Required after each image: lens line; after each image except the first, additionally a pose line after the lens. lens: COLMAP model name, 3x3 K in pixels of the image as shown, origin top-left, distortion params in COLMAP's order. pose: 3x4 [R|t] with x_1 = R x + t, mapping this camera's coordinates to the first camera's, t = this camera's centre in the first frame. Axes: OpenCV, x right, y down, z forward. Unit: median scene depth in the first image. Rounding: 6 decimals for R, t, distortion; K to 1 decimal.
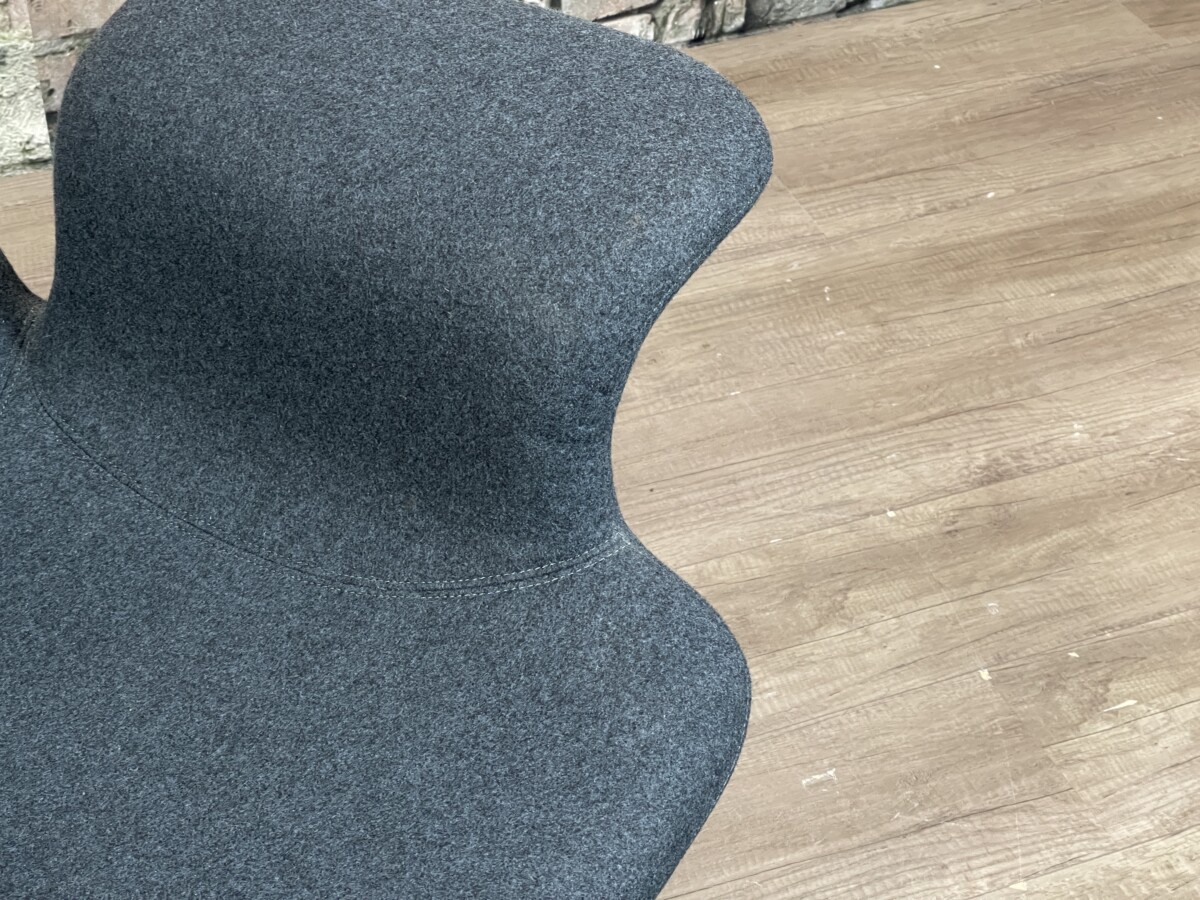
lens RADIAL K [[2273.5, 0, 593.9], [0, 2273.5, 445.1], [0, 0, 1]] dist [0.248052, -0.229251]
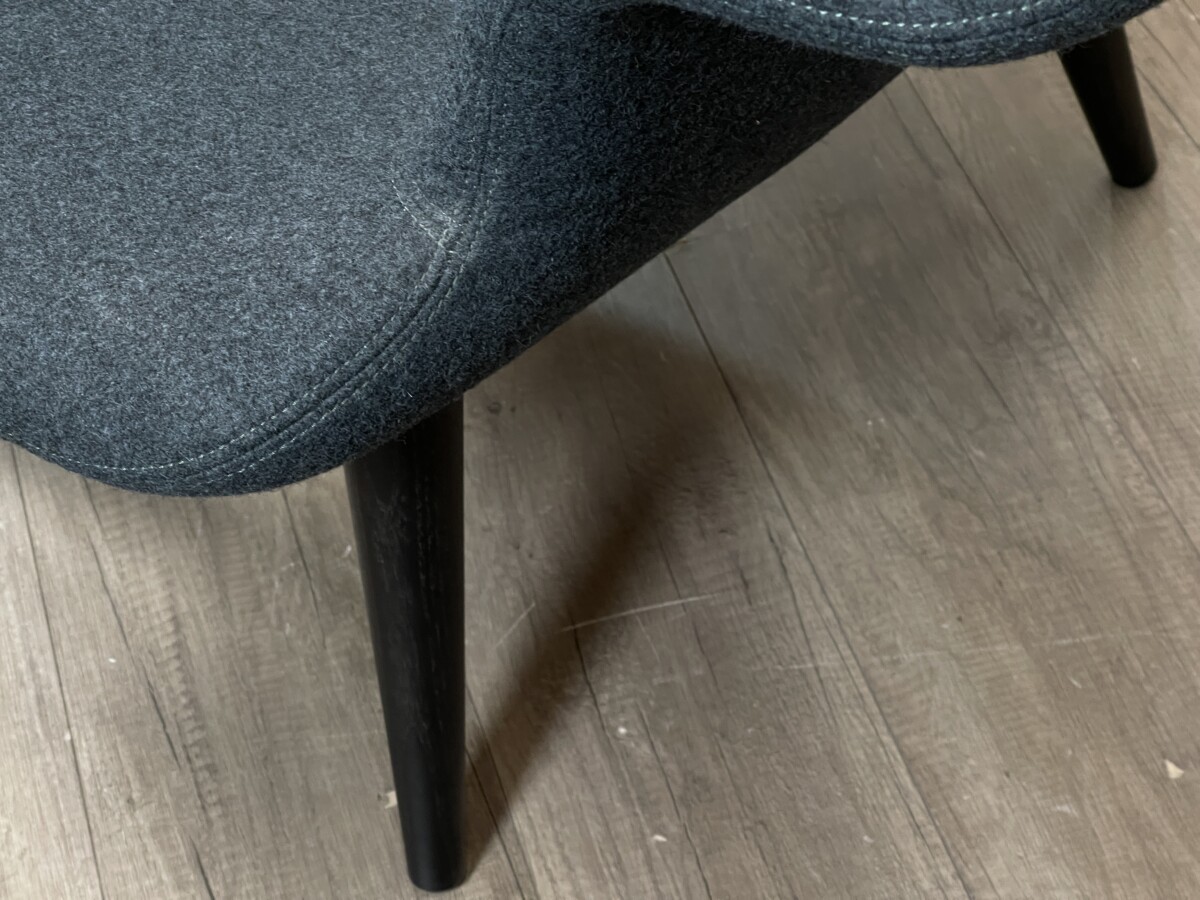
lens RADIAL K [[2273.5, 0, 593.9], [0, 2273.5, 445.1], [0, 0, 1]] dist [0.248052, -0.229251]
pose [[-0.091254, 0.754446, -0.649988, 0.460505], [-0.622484, 0.466259, 0.628583, -0.346908], [0.777295, 0.461967, 0.427082, 0.855058]]
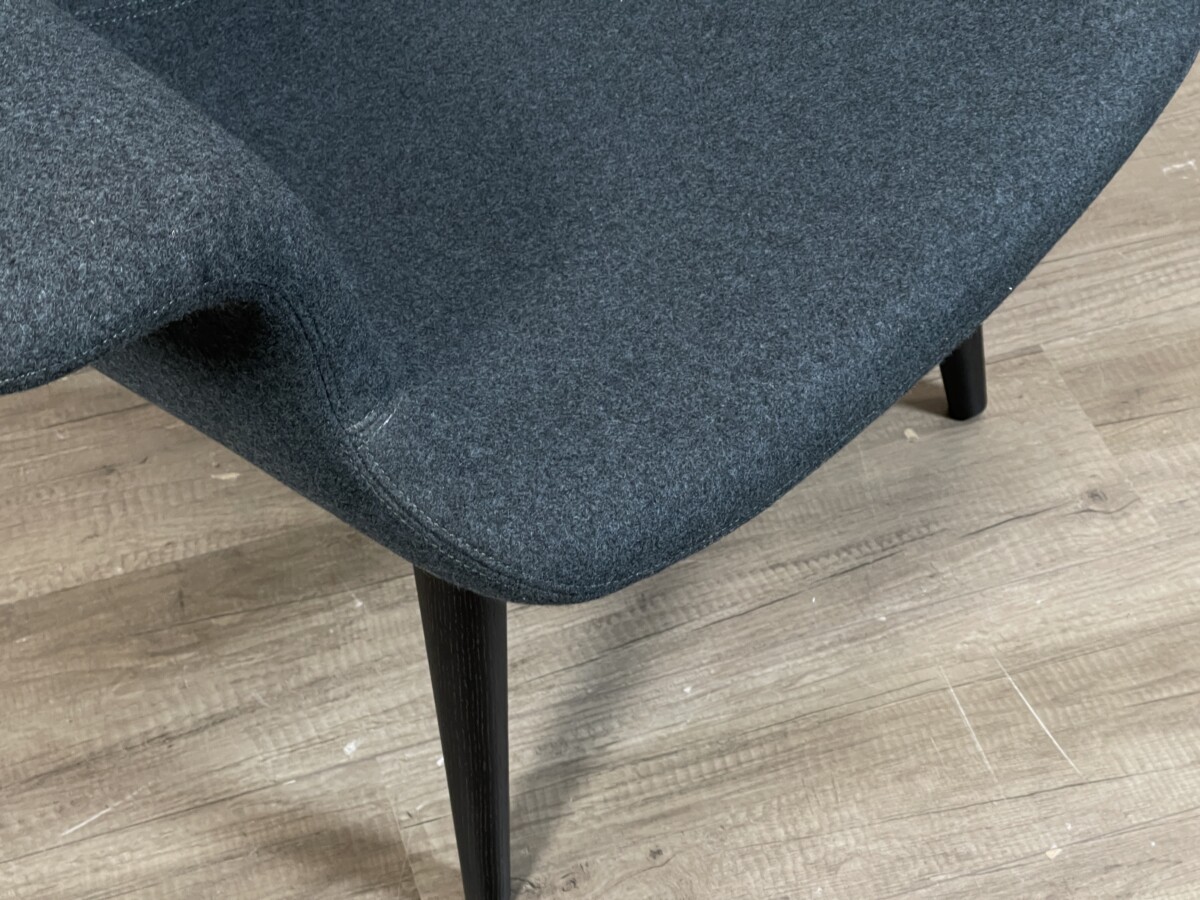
lens RADIAL K [[2273.5, 0, 593.9], [0, 2273.5, 445.1], [0, 0, 1]] dist [0.248052, -0.229251]
pose [[0.997559, 0.042891, -0.055098, -0.155122], [-0.033025, 0.985078, 0.168909, 0.148877], [0.061521, -0.166677, 0.984090, -0.116091]]
